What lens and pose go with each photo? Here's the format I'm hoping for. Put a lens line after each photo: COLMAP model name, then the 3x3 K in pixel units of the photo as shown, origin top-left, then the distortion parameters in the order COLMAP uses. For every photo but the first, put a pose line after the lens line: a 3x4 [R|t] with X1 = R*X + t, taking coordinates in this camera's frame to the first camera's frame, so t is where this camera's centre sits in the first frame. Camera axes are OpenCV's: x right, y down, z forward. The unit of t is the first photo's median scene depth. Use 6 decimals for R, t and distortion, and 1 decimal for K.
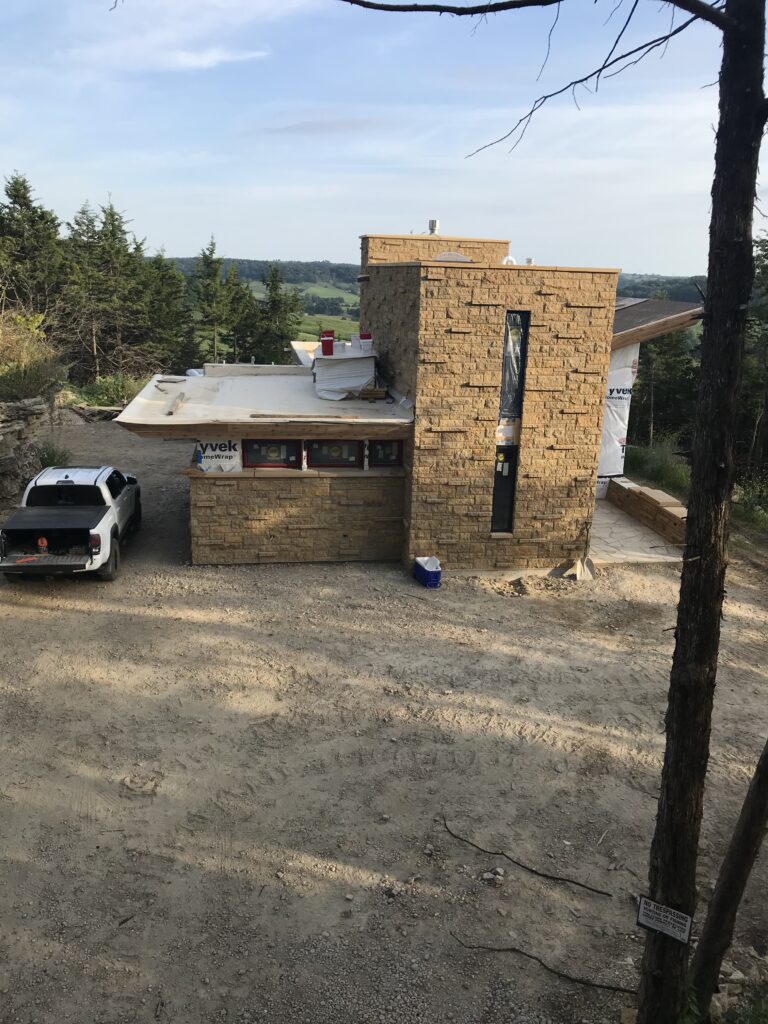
lens RADIAL K [[800.5, 0, 384.0], [0, 800.5, 512.0], [0, 0, 1]] dist [-0.003023, -0.000259]
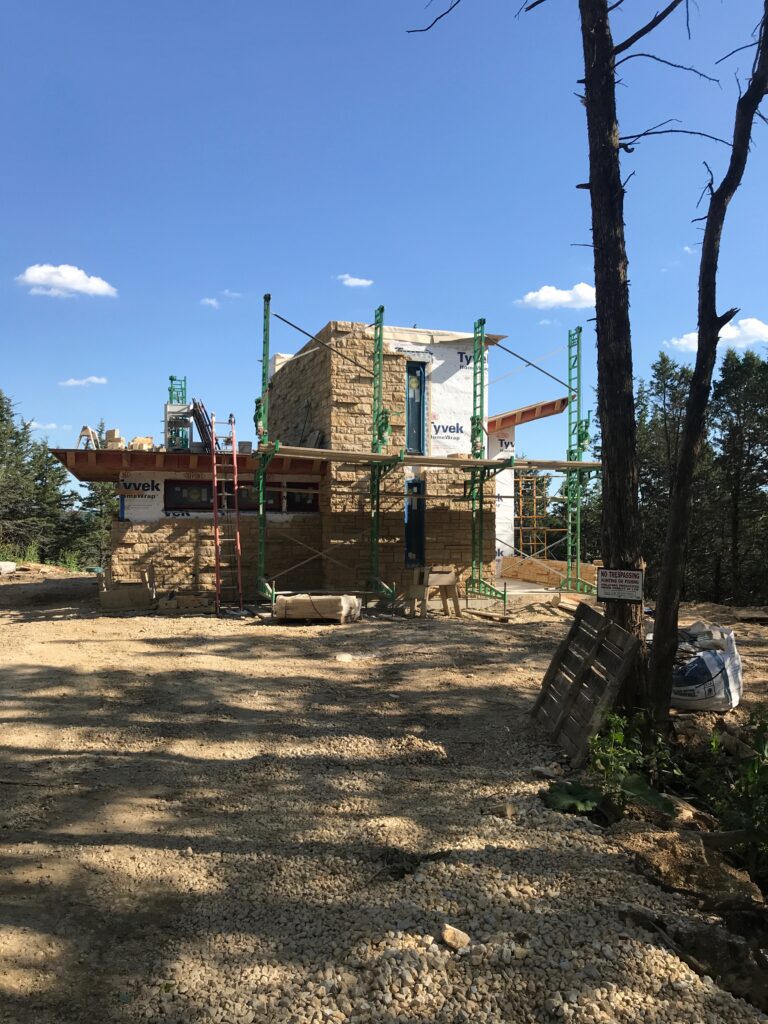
lens RADIAL K [[818.6, 0, 384.0], [0, 818.6, 512.0], [0, 0, 1]] dist [0.006996, -0.002889]
pose [[0.986626, -0.020993, 0.161645, -0.069498], [0.070218, 0.949680, -0.305249, 0.296034], [-0.147104, 0.312517, 0.938453, -0.030296]]
